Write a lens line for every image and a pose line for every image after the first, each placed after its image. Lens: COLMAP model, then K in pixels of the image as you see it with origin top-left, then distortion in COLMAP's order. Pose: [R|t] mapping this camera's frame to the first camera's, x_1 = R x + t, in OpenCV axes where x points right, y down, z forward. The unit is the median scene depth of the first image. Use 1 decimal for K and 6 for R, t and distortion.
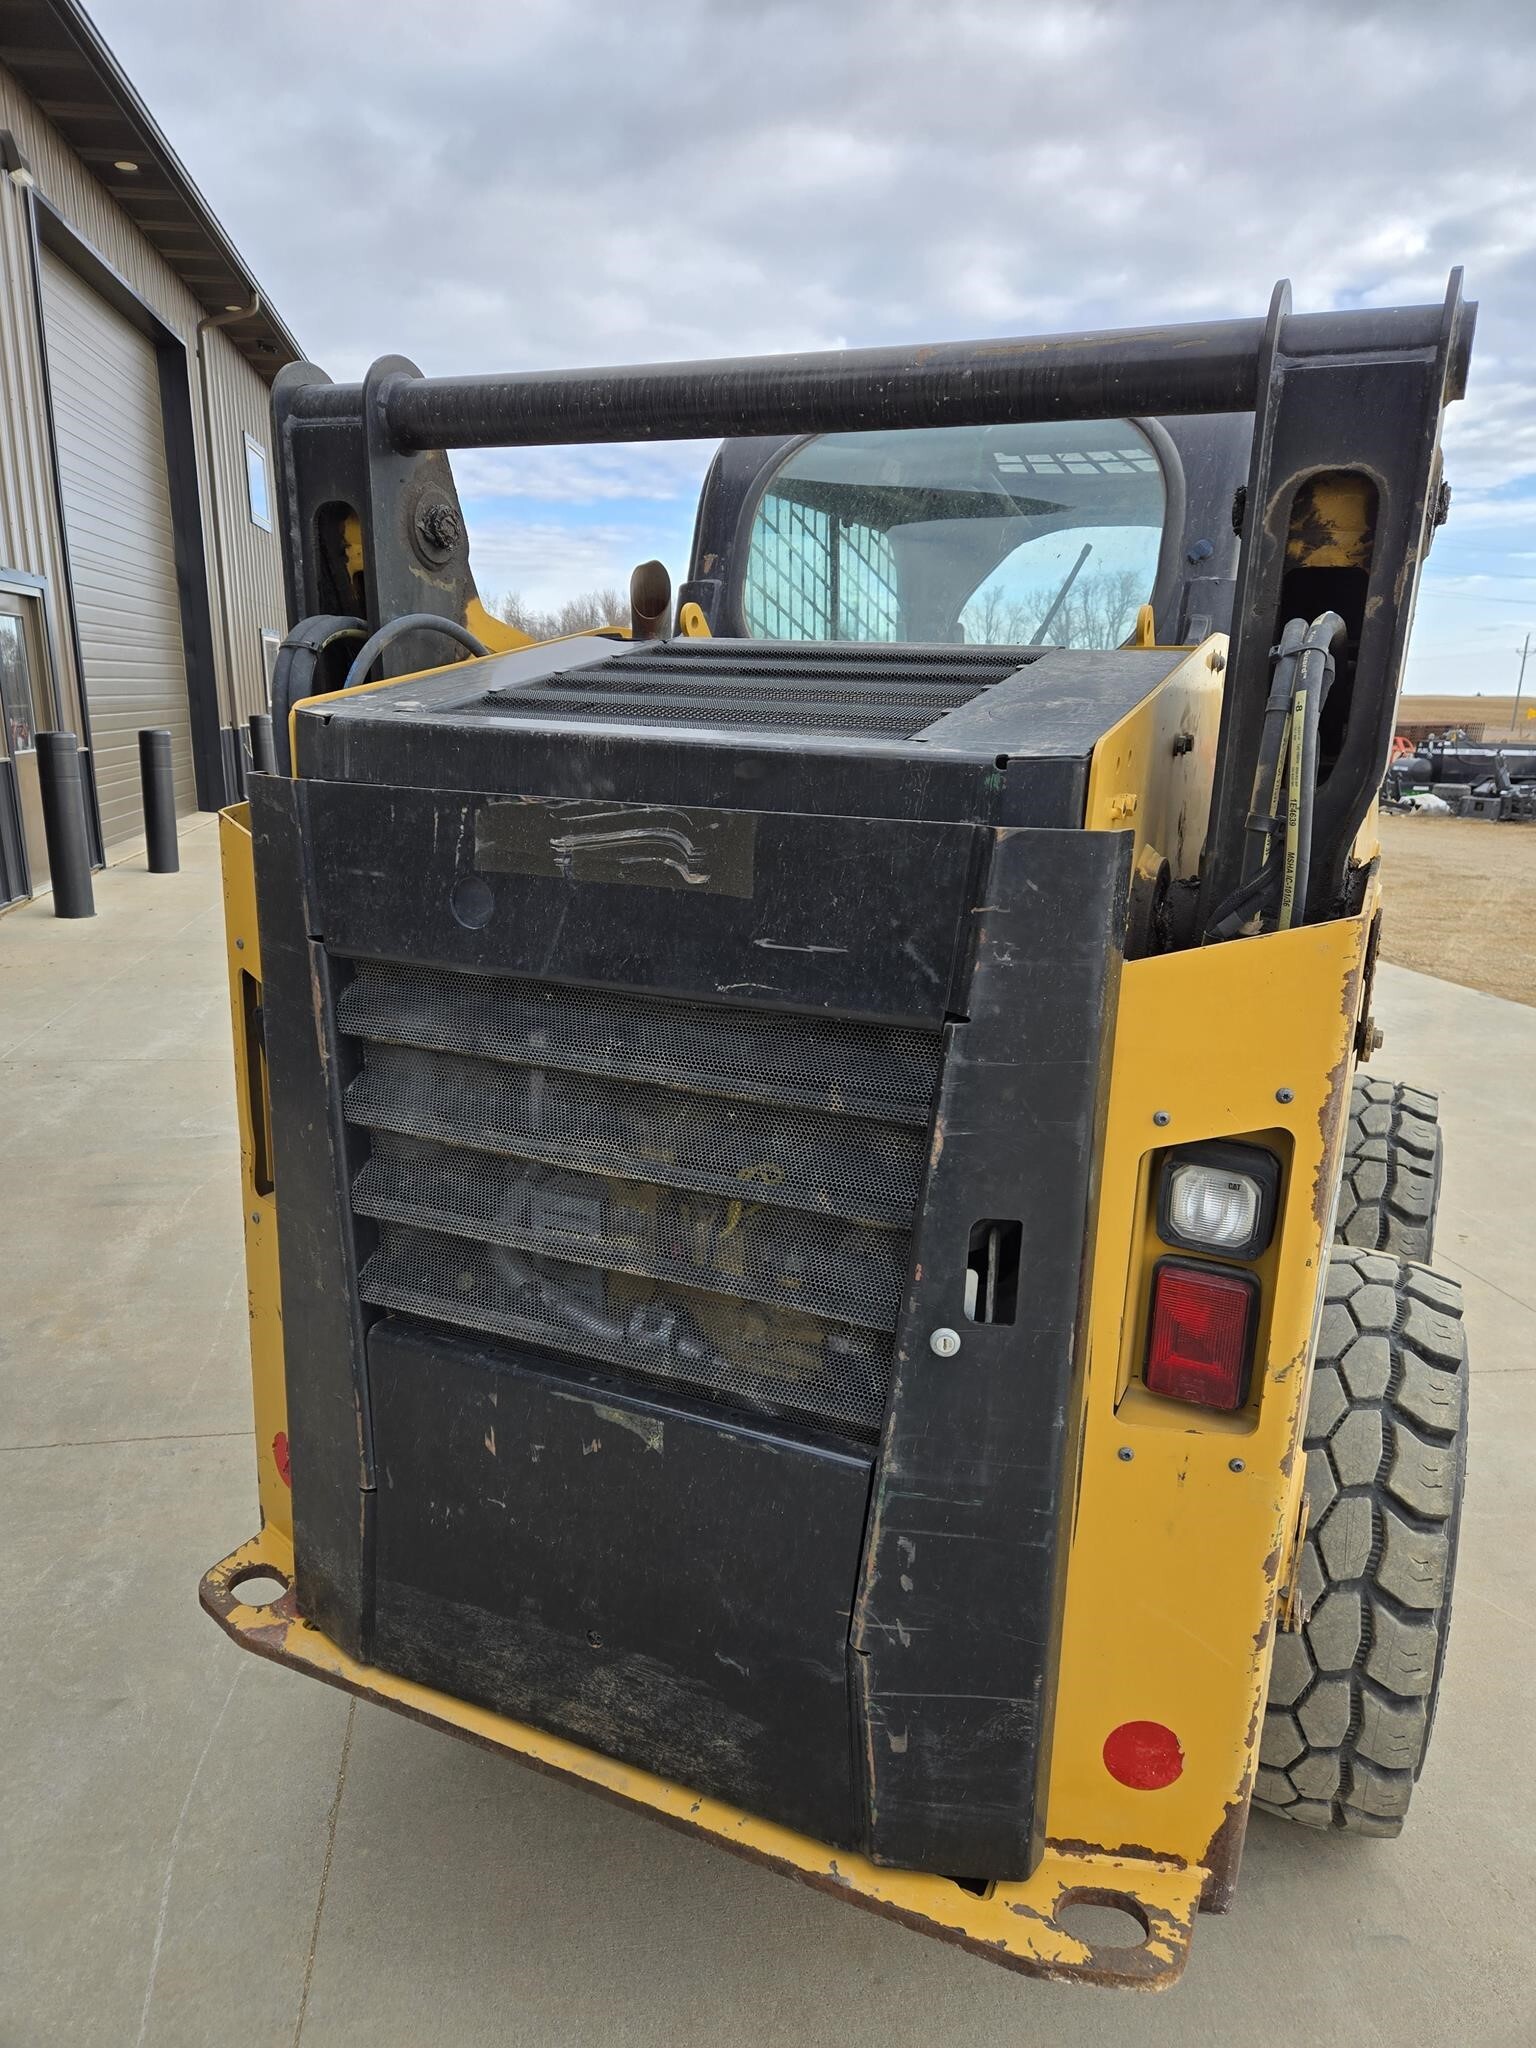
lens RADIAL K [[1359.2, 0, 759.6], [0, 1359.2, 1024.5], [0, 0, 1]] dist [0.037254, -0.031433]
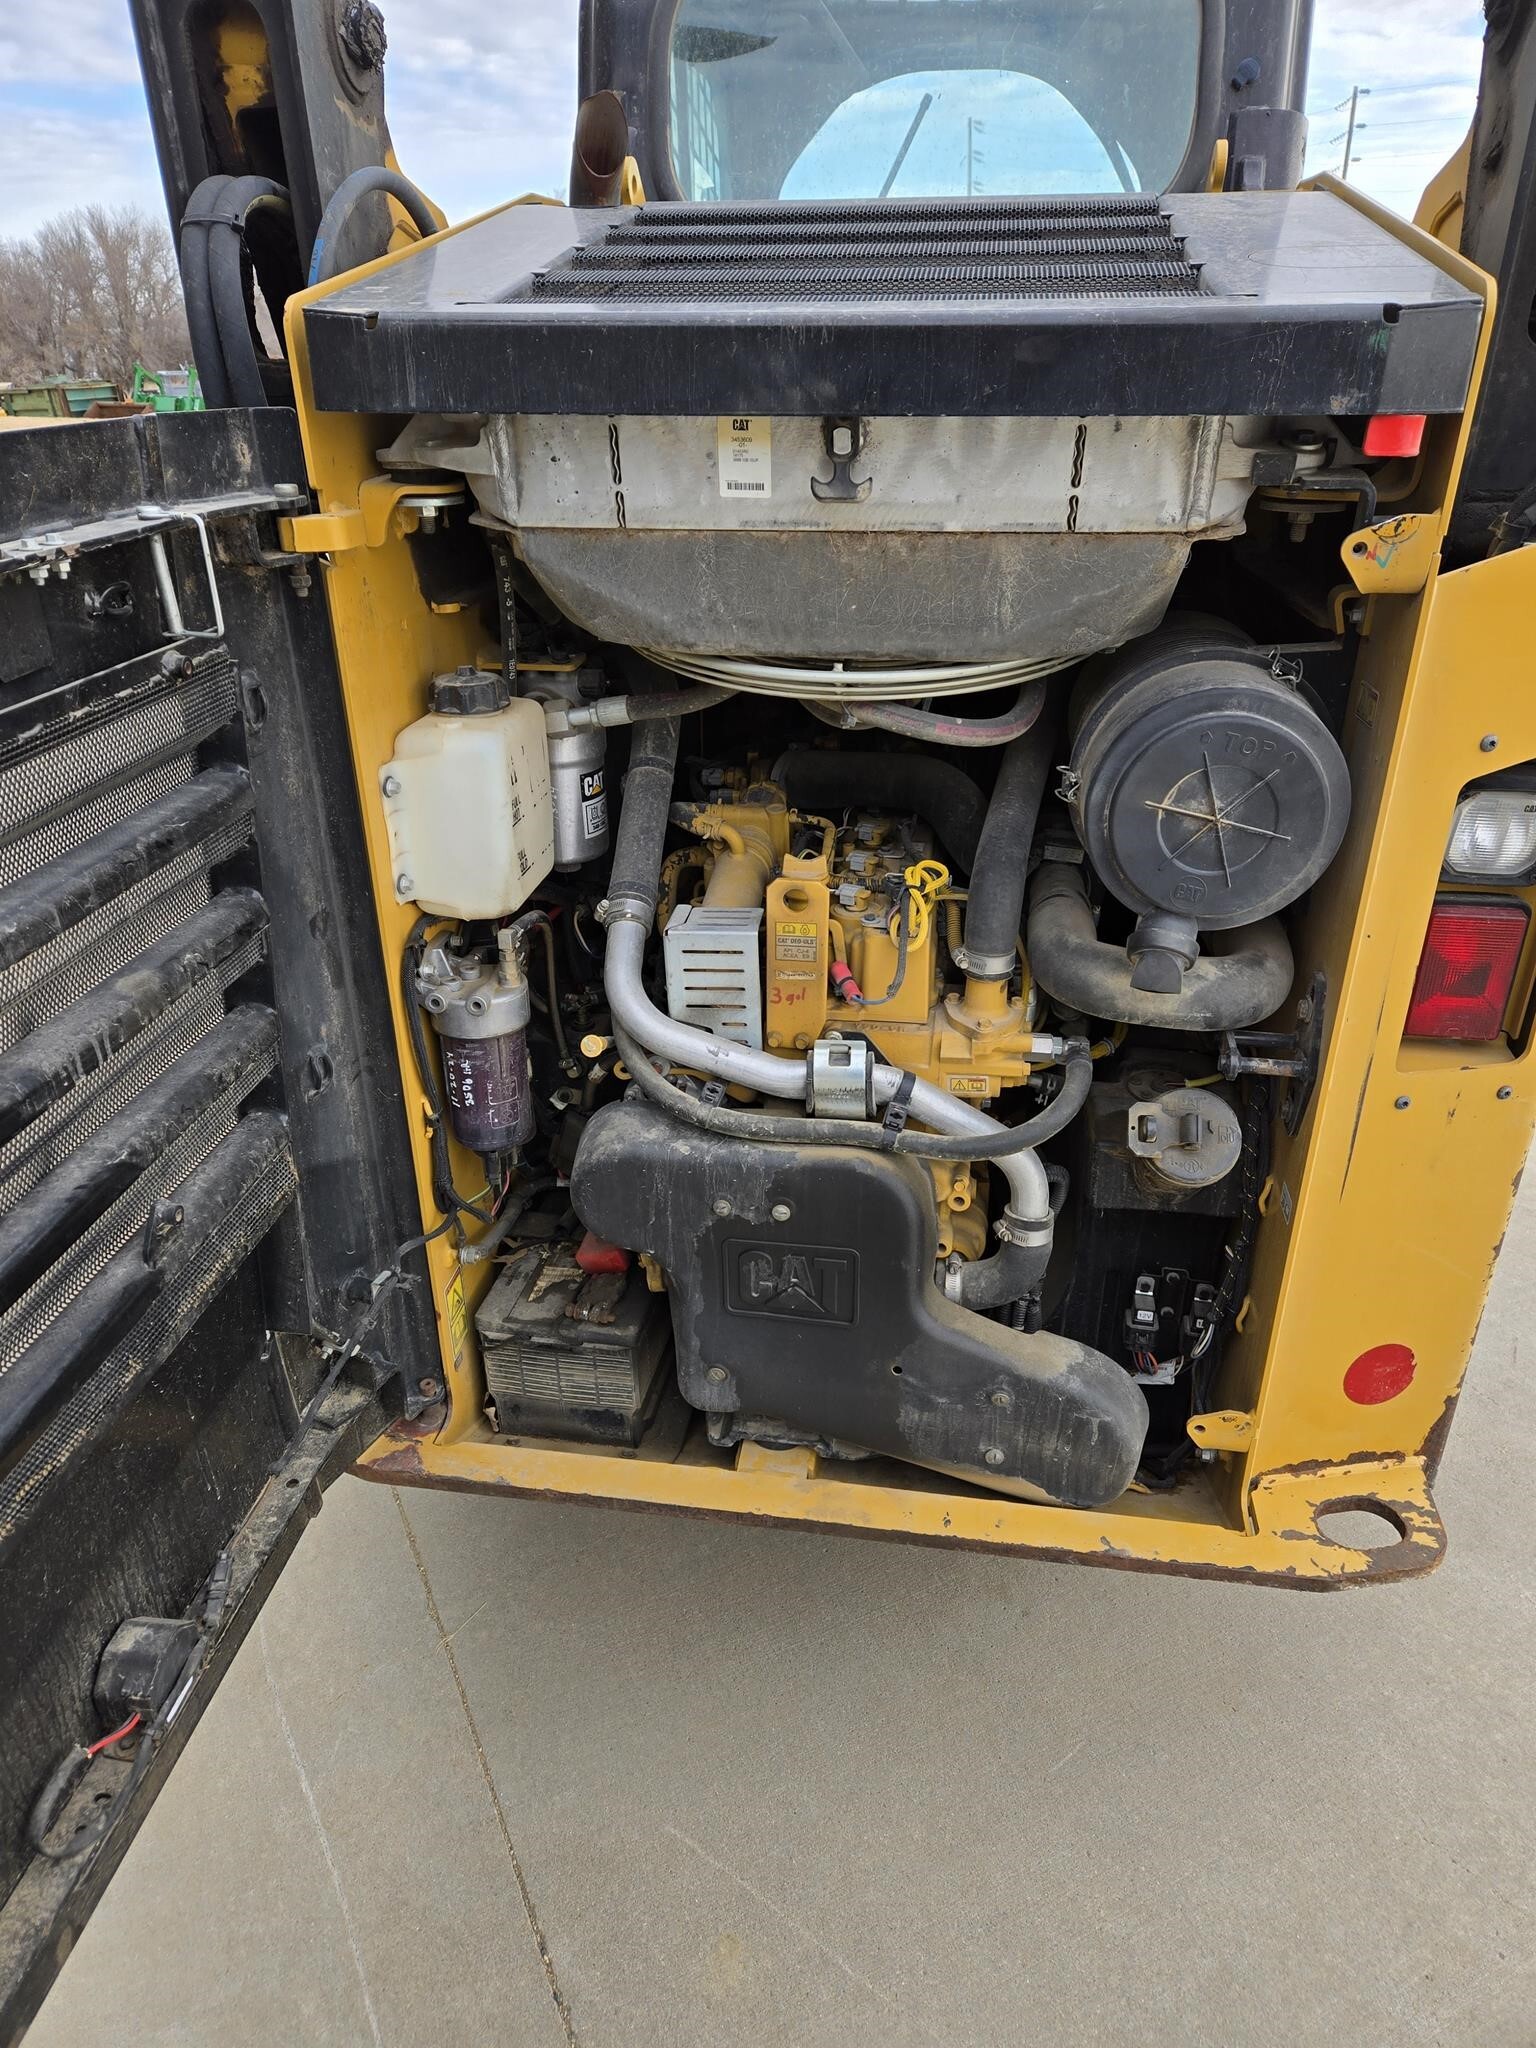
lens RADIAL K [[1359.2, 0, 776.0], [0, 1359.2, 1024.6], [0, 0, 1]] dist [0.037254, -0.031433]
pose [[0.959975, -0.166248, 0.225408, -0.339806], [0.109713, 0.963675, 0.243502, -0.021050], [-0.257702, -0.209025, 0.943344, 0.197966]]
